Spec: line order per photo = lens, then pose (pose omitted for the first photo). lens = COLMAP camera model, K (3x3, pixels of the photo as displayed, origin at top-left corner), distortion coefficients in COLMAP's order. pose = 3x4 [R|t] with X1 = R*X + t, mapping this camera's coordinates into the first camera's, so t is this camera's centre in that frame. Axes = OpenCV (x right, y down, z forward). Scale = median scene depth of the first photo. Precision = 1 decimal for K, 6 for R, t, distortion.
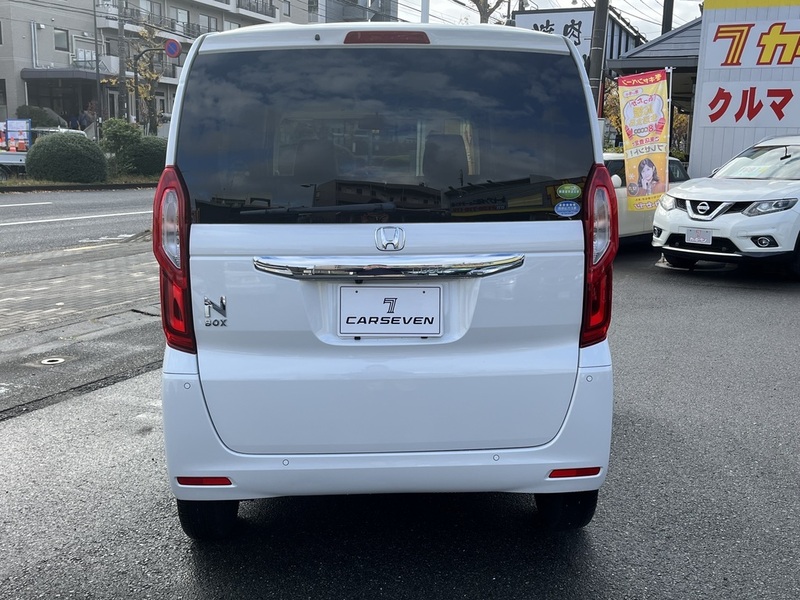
lens RADIAL K [[821.8, 0, 400.0], [0, 821.8, 300.0], [0, 0, 1]] dist [0.037839, -0.015276]
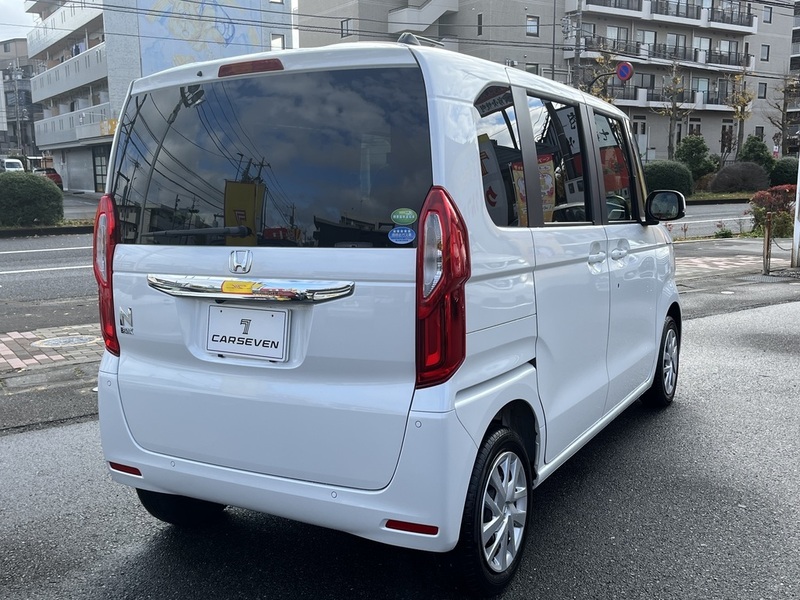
lens RADIAL K [[821.8, 0, 400.0], [0, 821.8, 300.0], [0, 0, 1]] dist [0.037839, -0.015276]
pose [[0.847238, 0.054240, -0.528436, 0.687956], [-0.067688, 0.997688, -0.006119, -0.033197], [0.526883, 0.040952, 0.848951, 0.226650]]
